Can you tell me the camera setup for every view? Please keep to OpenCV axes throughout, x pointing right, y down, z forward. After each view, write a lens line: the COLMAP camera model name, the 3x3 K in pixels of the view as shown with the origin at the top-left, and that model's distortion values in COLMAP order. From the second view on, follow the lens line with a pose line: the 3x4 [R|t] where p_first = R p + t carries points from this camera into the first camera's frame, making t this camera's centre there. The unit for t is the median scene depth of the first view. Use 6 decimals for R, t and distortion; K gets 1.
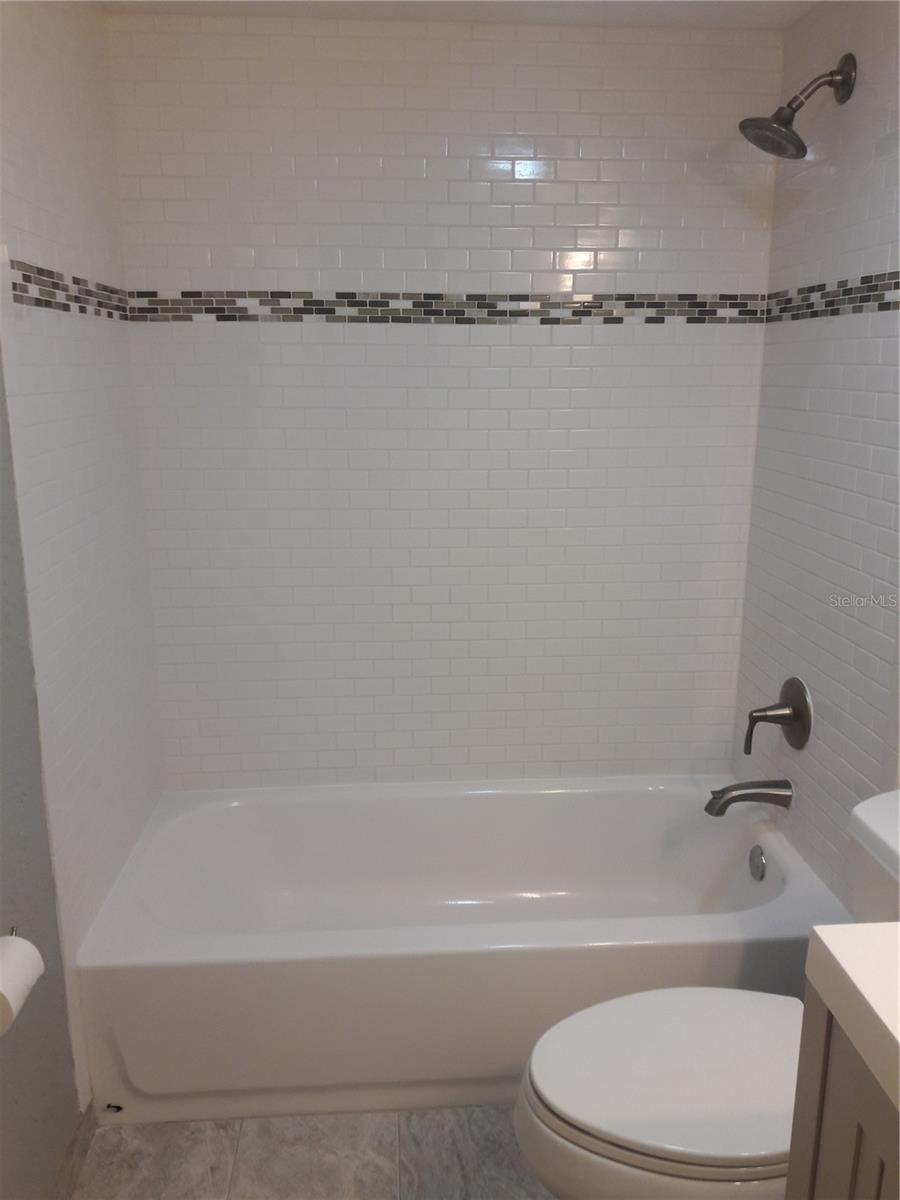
lens RADIAL K [[961.5, 0, 450.0], [0, 961.5, 600.0], [0, 0, 1]] dist [0.081287, -0.117039]
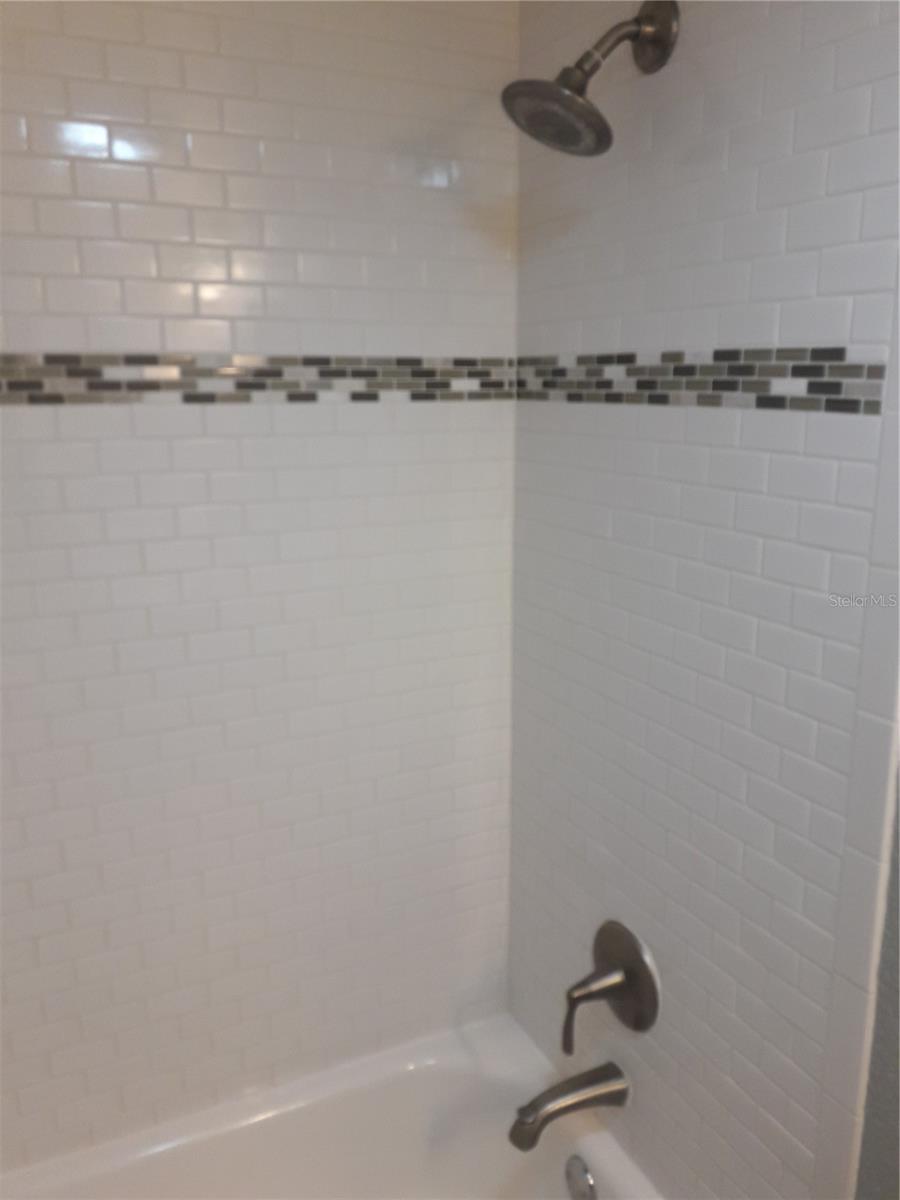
lens RADIAL K [[961.5, 0, 450.0], [0, 961.5, 600.0], [0, 0, 1]] dist [0.081287, -0.117039]
pose [[0.928338, -0.087650, 0.361257, 0.019293], [0.094248, 0.995549, -0.000646, -0.148371], [-0.359592, 0.034648, 0.932466, 0.384618]]
